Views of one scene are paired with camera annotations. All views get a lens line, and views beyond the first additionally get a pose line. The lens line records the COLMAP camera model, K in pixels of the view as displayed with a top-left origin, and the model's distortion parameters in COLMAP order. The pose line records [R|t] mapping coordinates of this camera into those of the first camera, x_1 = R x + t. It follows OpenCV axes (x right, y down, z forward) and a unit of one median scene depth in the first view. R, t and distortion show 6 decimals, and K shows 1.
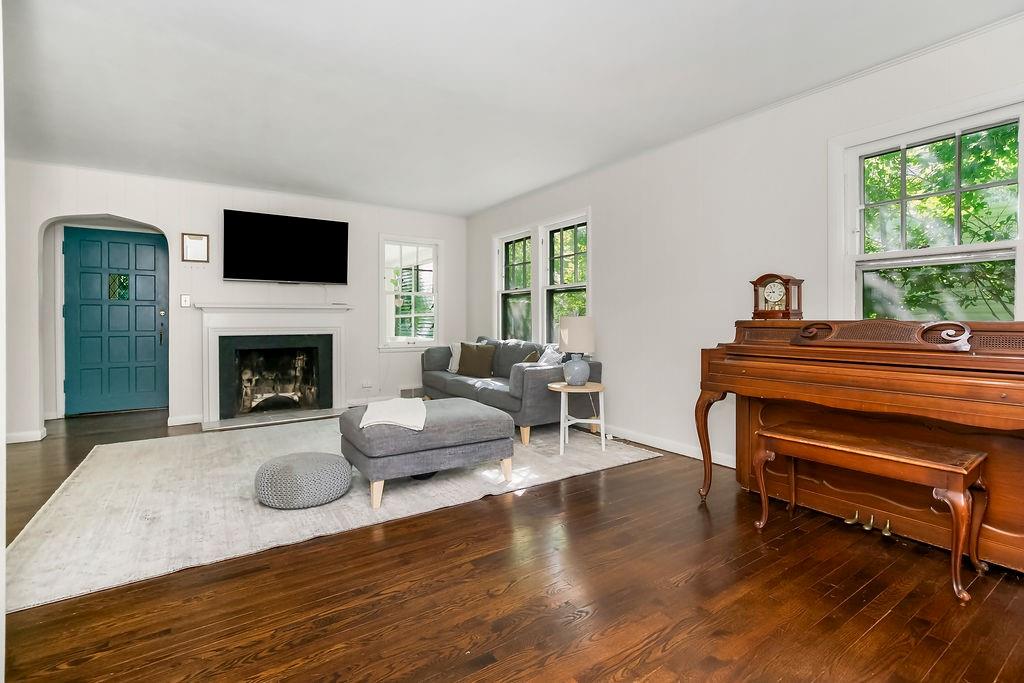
lens RADIAL K [[477.7, 0, 508.9], [0, 477.7, 317.7], [0, 0, 1]] dist [-0.003634, 0.000067]
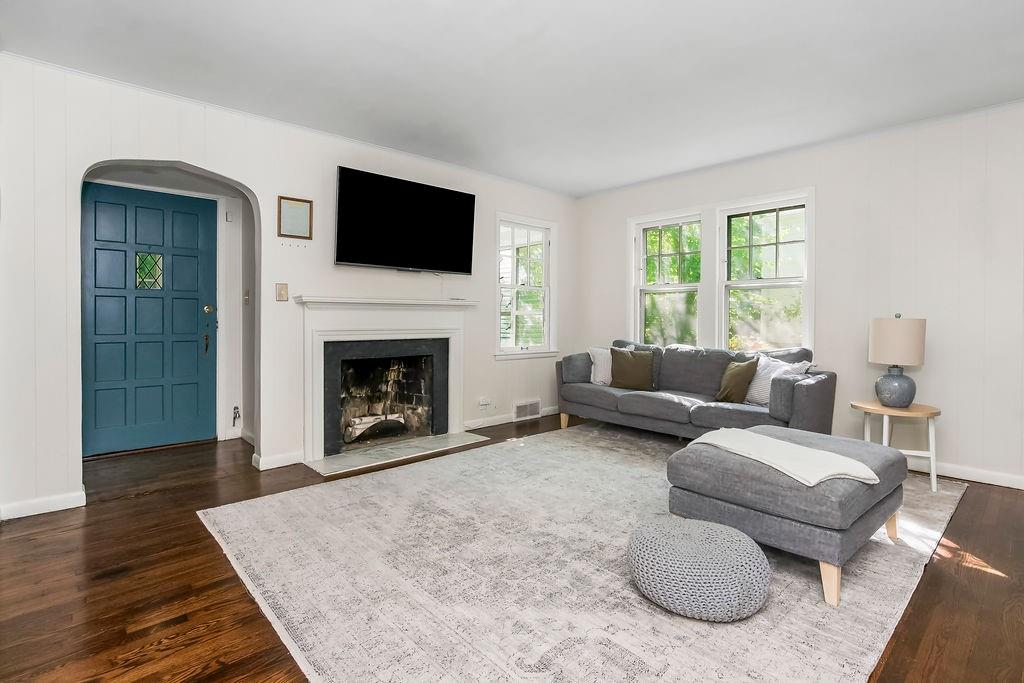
lens RADIAL K [[500.1, 0, 518.1], [0, 500.1, 321.0], [0, 0, 1]] dist [0.000057, 0.000106]
pose [[0.987151, 0.006357, 0.159664, -0.420536], [-0.007896, 0.999928, 0.009005, -0.001907], [-0.159595, -0.010150, 0.987130, 0.194221]]
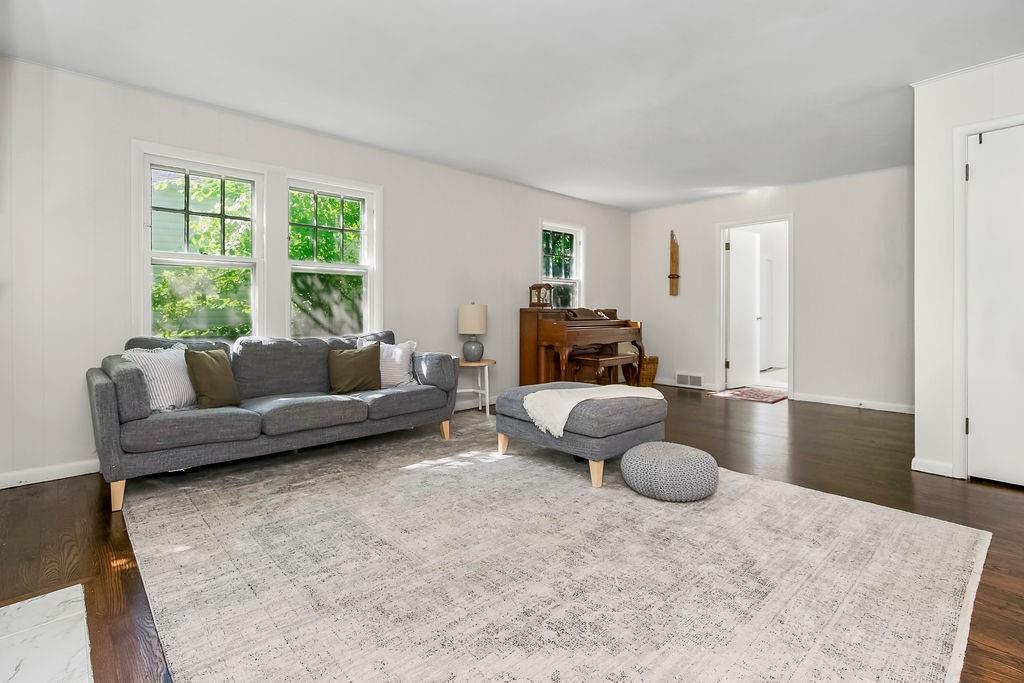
lens RADIAL K [[497.6, 0, 514.2], [0, 497.6, 310.5], [0, 0, 1]] dist [-0.022955, 0.000073]
pose [[-0.176841, 0.003928, 0.984232, -0.723513], [-0.001760, 0.999989, -0.004307, 0.012349], [-0.984238, -0.002494, -0.176832, 0.793030]]
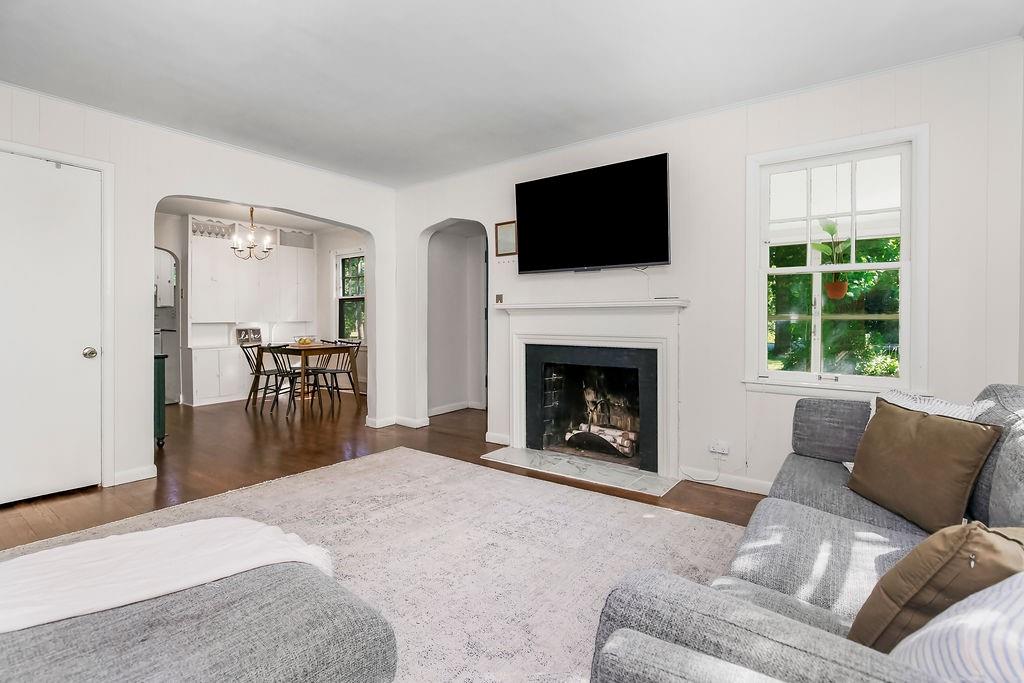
lens RADIAL K [[477.7, 0, 508.9], [0, 477.7, 317.7], [0, 0, 1]] dist [-0.003634, 0.000067]
pose [[0.335443, 0.004216, -0.942051, 0.137286], [0.002526, 0.999982, 0.005375, -0.009543], [0.942057, -0.004183, 0.335426, 0.676163]]
